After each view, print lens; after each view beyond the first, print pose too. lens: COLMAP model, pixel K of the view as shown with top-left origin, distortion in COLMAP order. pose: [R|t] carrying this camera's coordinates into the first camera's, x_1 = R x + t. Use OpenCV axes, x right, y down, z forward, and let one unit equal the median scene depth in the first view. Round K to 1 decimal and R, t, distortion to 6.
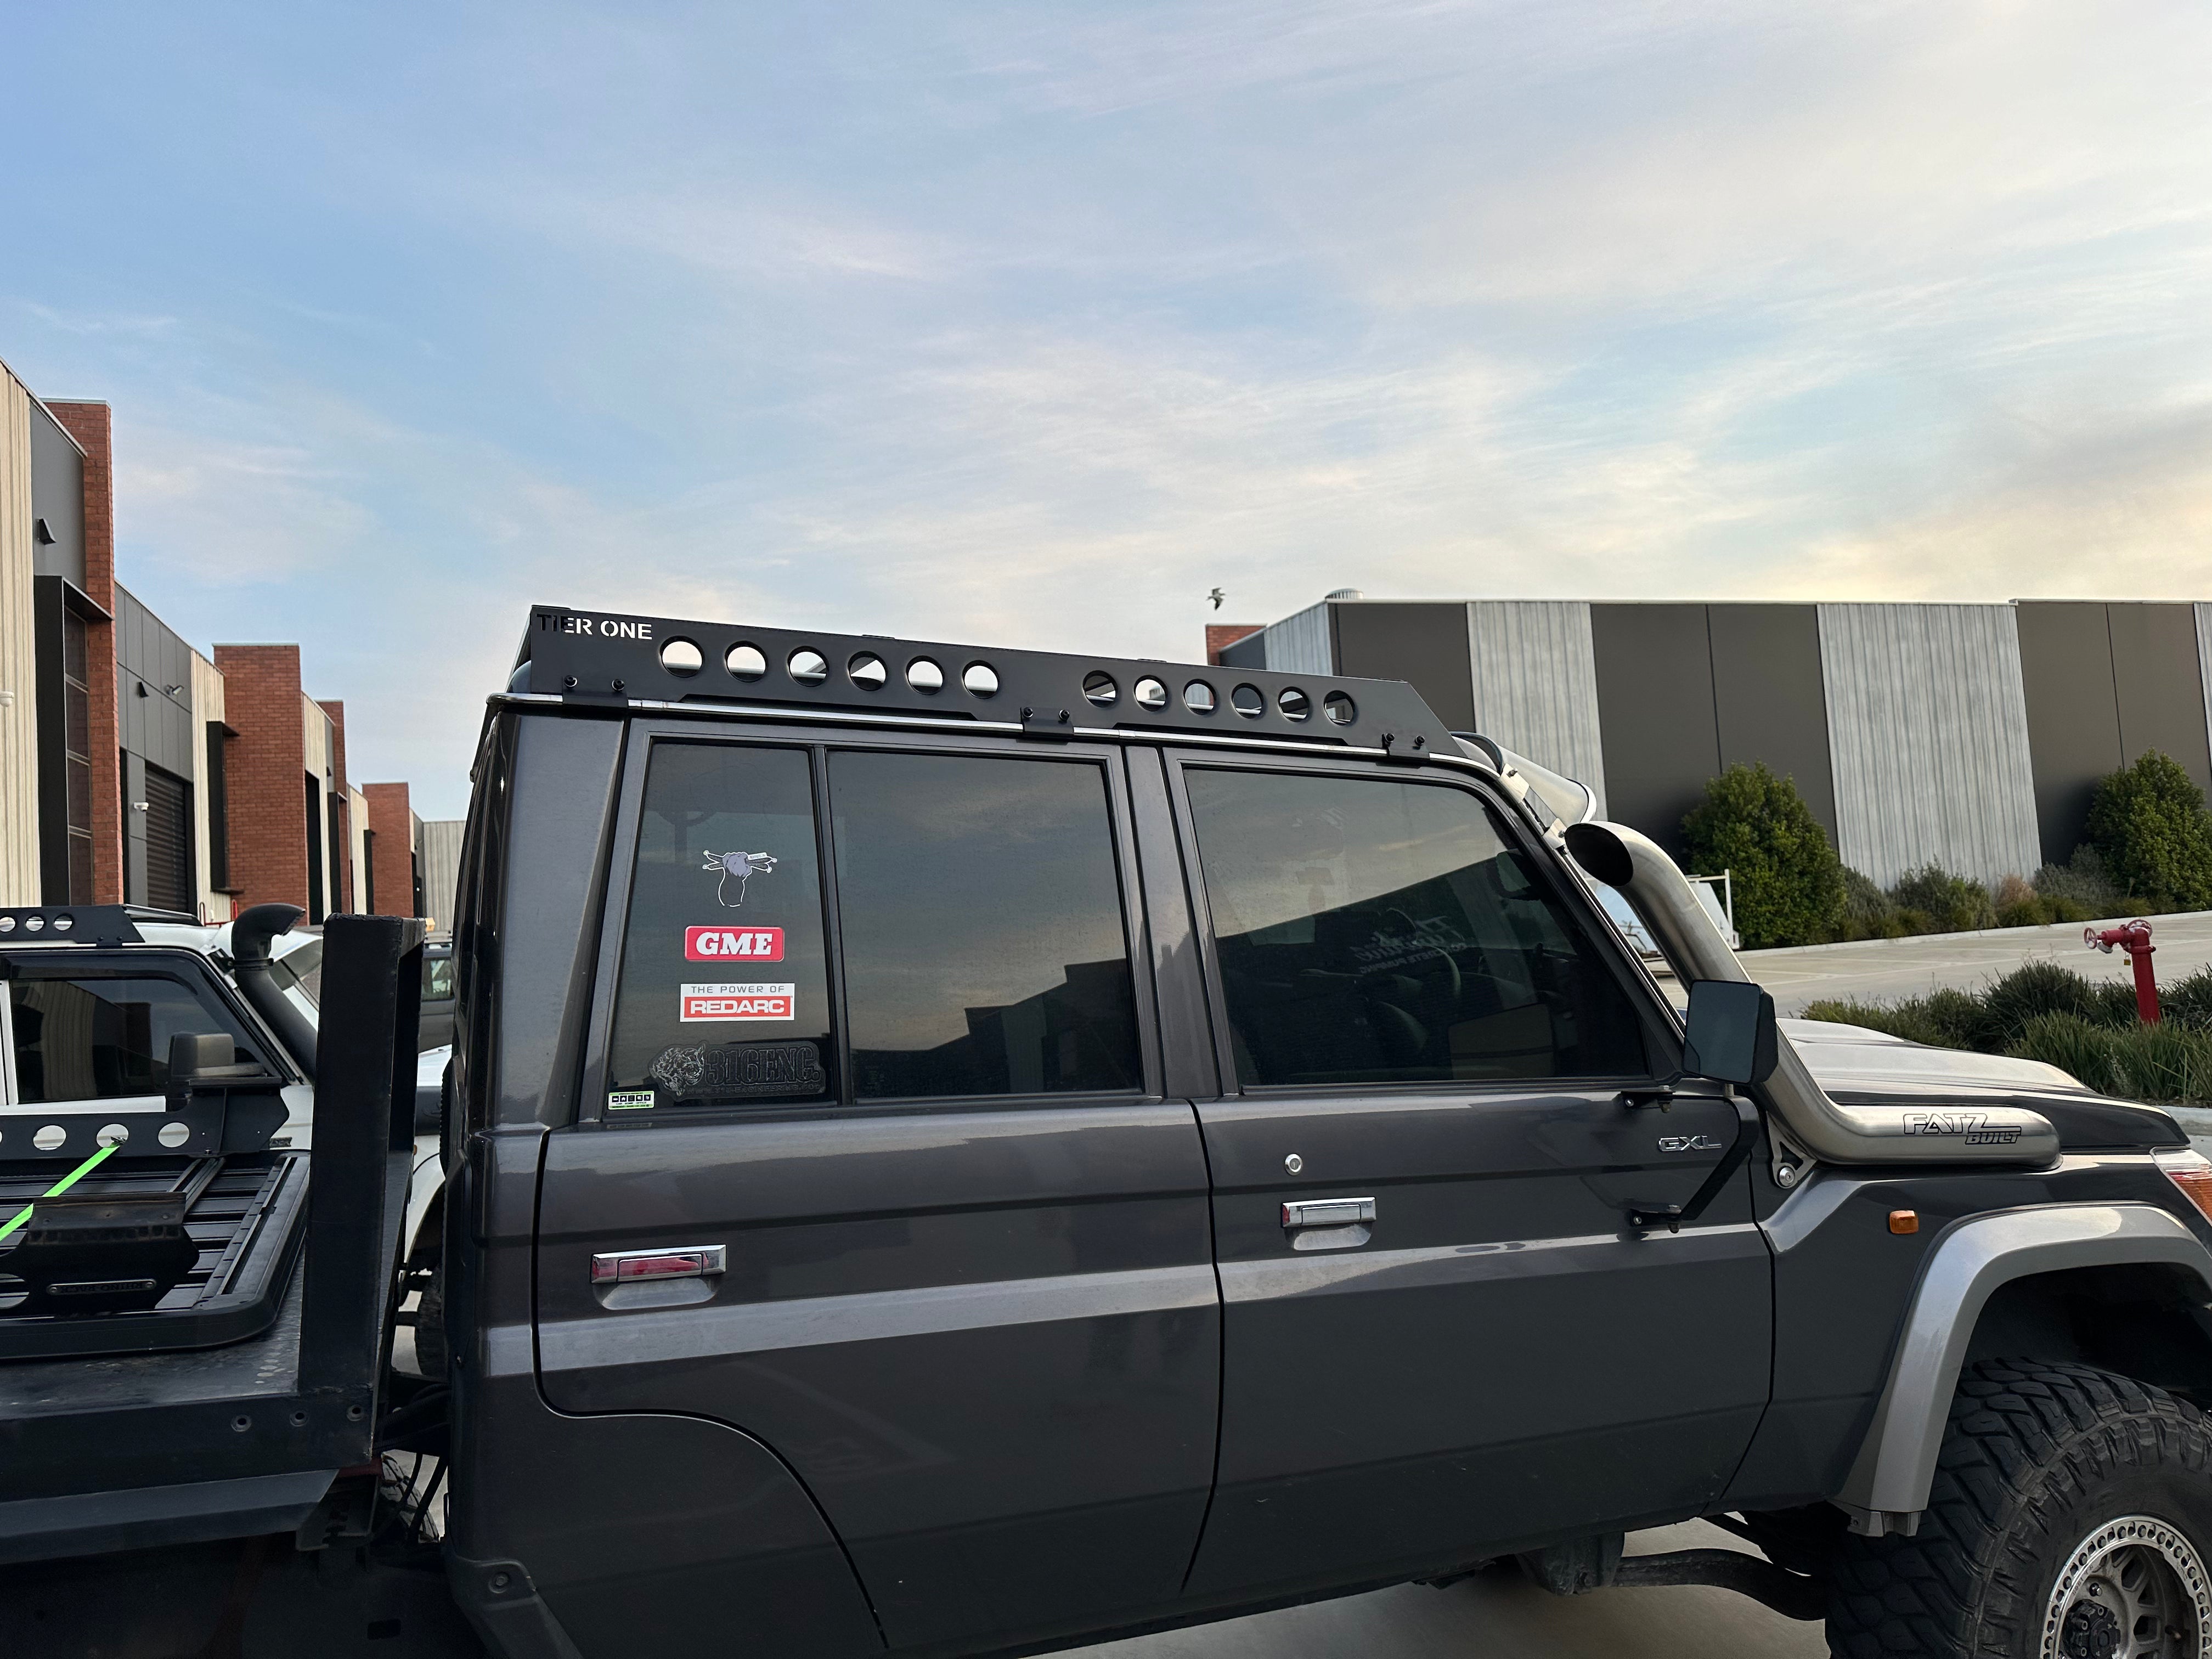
lens RADIAL K [[1545.6, 0, 1100.7], [0, 1545.6, 835.5], [0, 0, 1]] dist [0.055004, -0.071208]
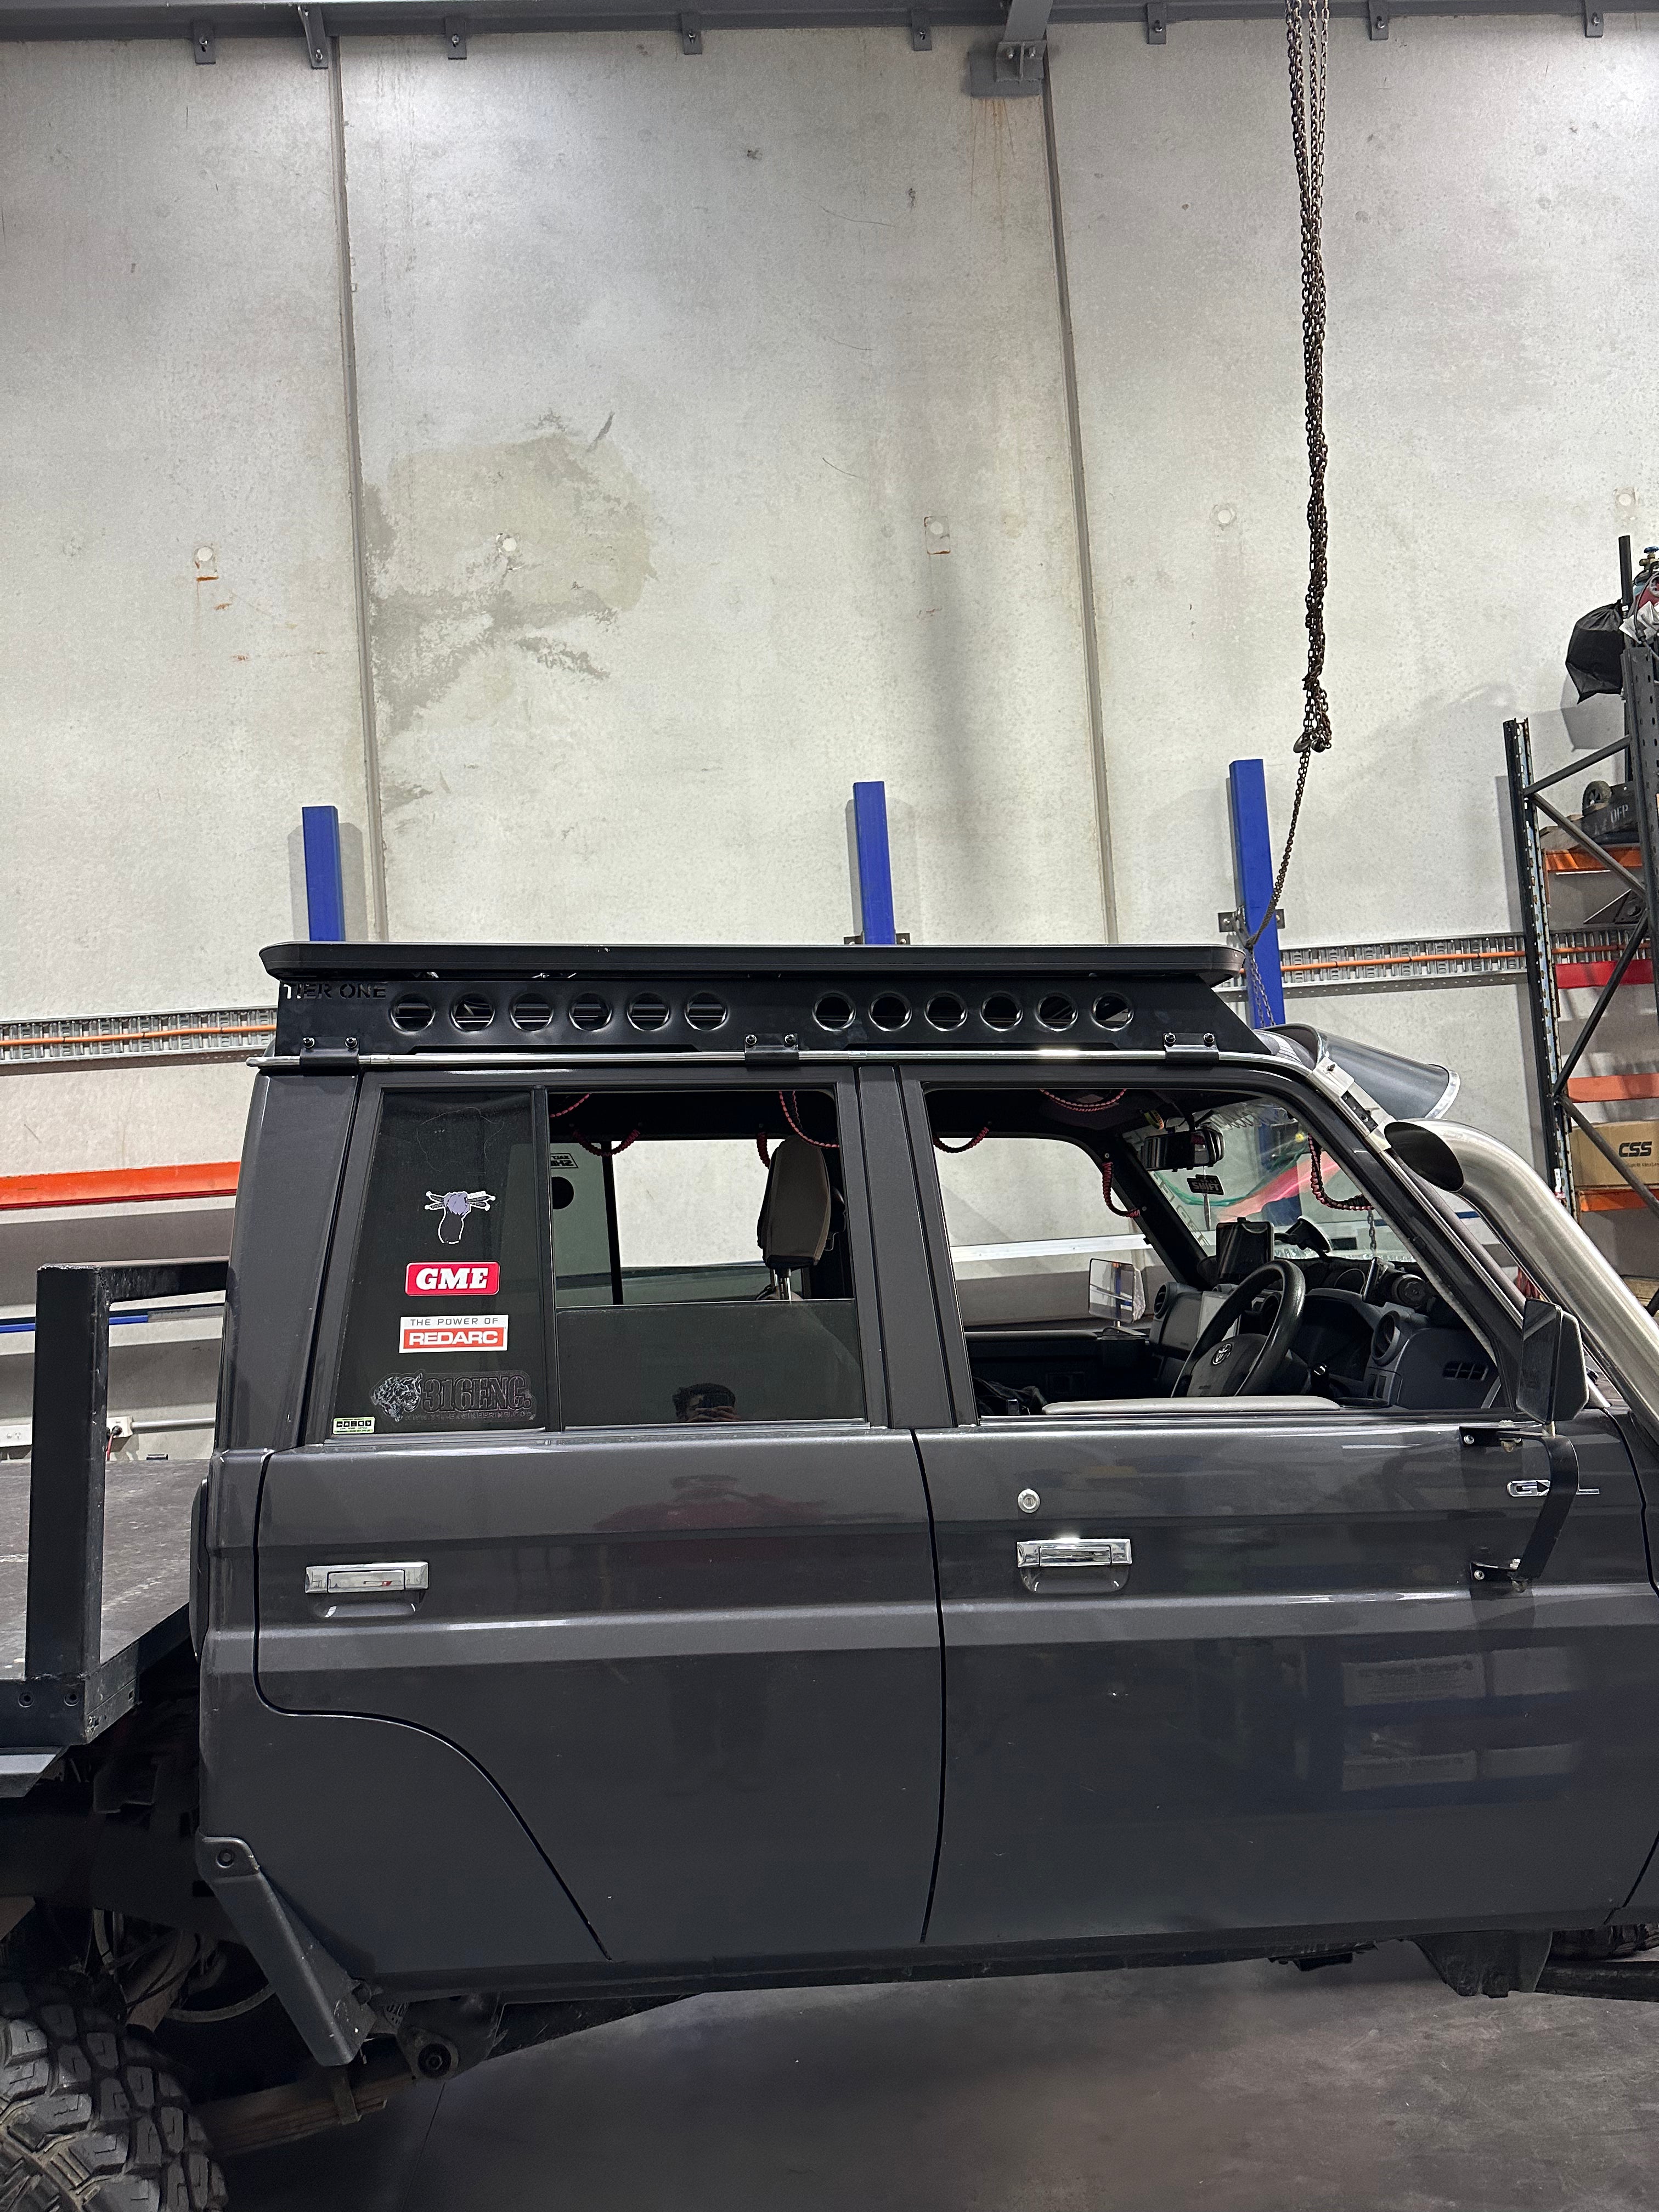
lens RADIAL K [[1545.6, 0, 828.7], [0, 1545.6, 1136.2], [0, 0, 1]] dist [0.055004, -0.071208]
pose [[0.946690, -0.043257, -0.319230, 0.307746], [0.043614, 0.999030, -0.006035, -0.008909], [0.319181, -0.008209, 0.947658, 0.065365]]
